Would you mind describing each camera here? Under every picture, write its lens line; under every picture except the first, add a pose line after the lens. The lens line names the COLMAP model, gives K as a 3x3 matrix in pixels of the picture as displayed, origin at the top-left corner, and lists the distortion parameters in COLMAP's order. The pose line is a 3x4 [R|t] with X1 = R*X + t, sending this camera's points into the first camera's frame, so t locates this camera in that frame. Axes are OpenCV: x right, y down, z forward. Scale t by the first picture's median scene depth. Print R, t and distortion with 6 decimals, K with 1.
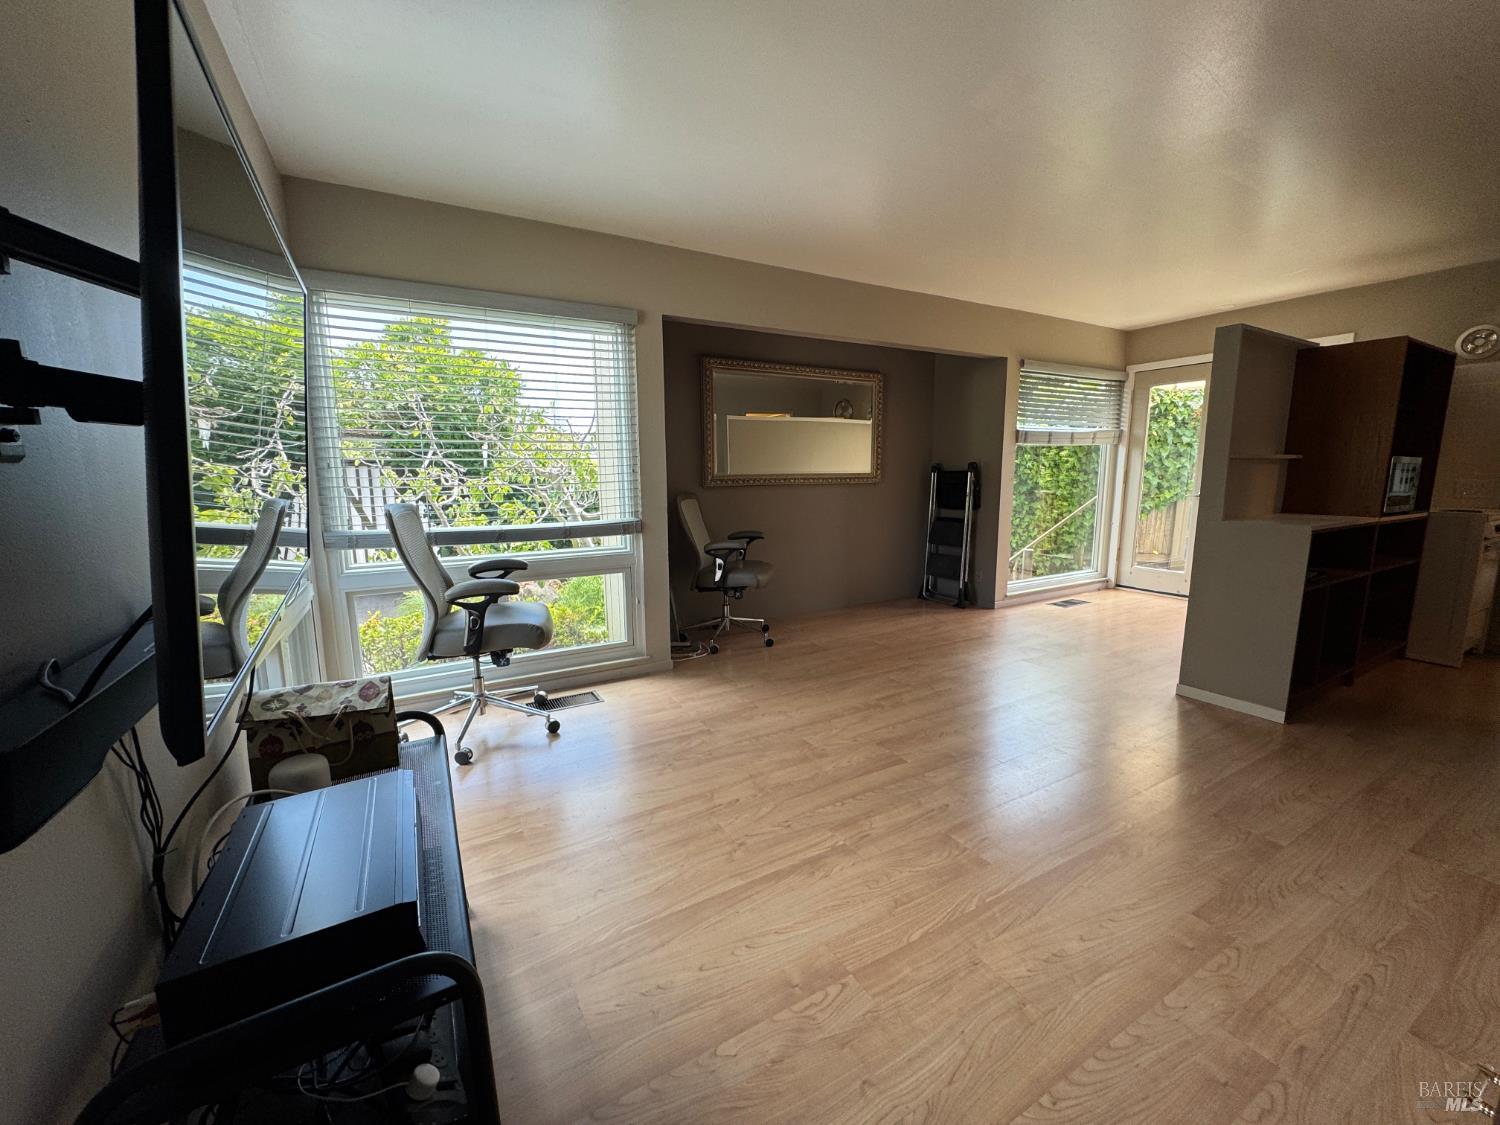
lens RADIAL K [[593.0, 0, 750.0], [0, 593.0, 562.5], [0, 0, 1]] dist [0.000780, 0.000226]
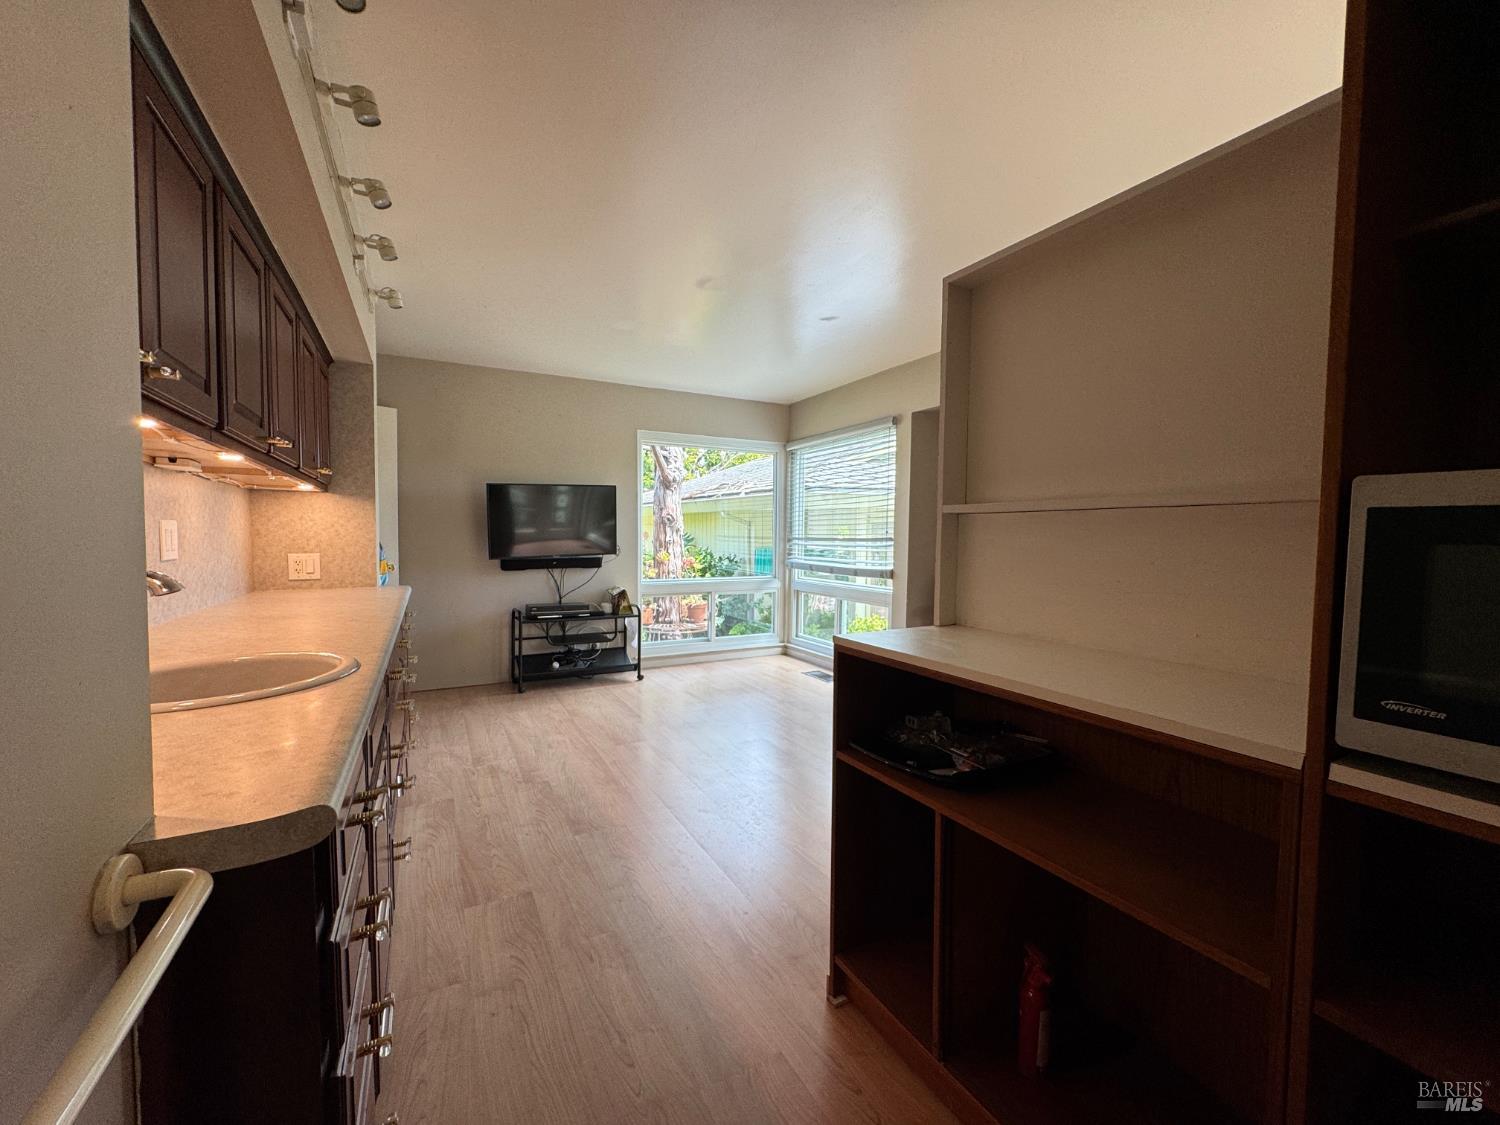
lens RADIAL K [[597.1, 0, 746.1], [0, 597.1, 562.3], [0, 0, 1]] dist [-0.000254, 0.000145]
pose [[-0.027643, 0.054072, -0.998154, 1.022303], [-0.161877, 0.985114, 0.057849, -0.099634], [0.986424, 0.163178, -0.018478, 0.627564]]
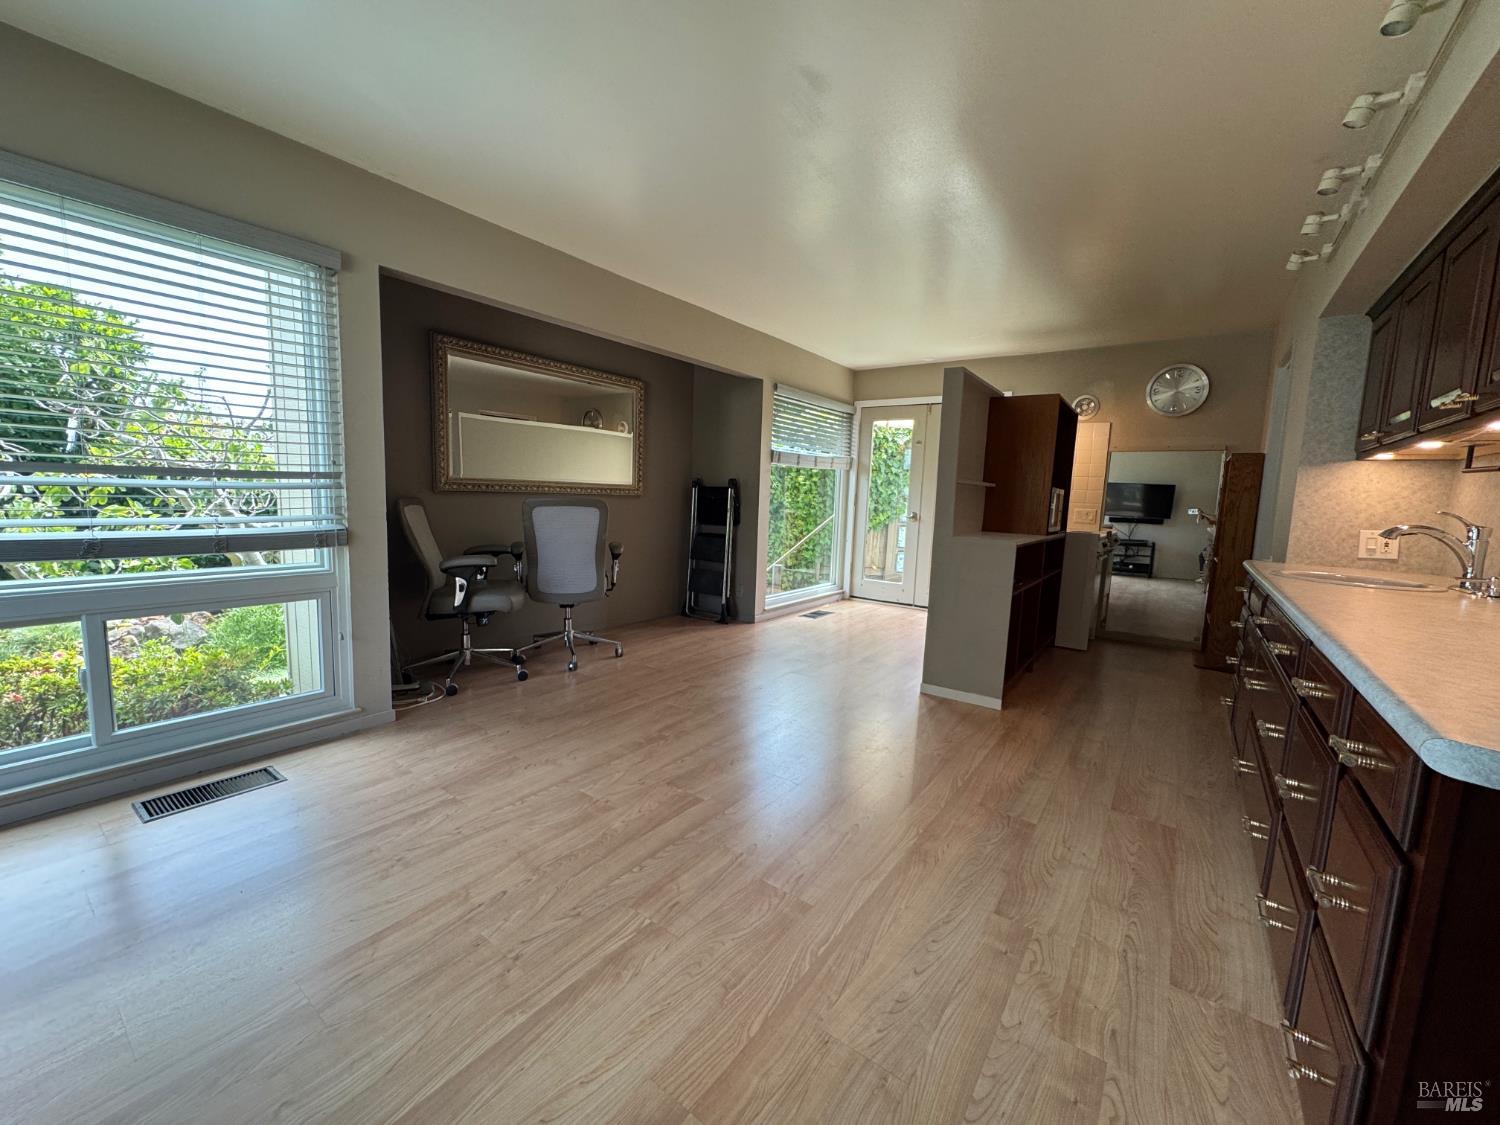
lens RADIAL K [[597.1, 0, 746.1], [0, 597.1, 562.3], [0, 0, 1]] dist [-0.000254, 0.000145]
pose [[0.912870, -0.006594, 0.408197, -0.026616], [0.019612, 0.999424, -0.027713, 0.002526], [-0.407779, 0.033304, 0.912473, 0.088818]]
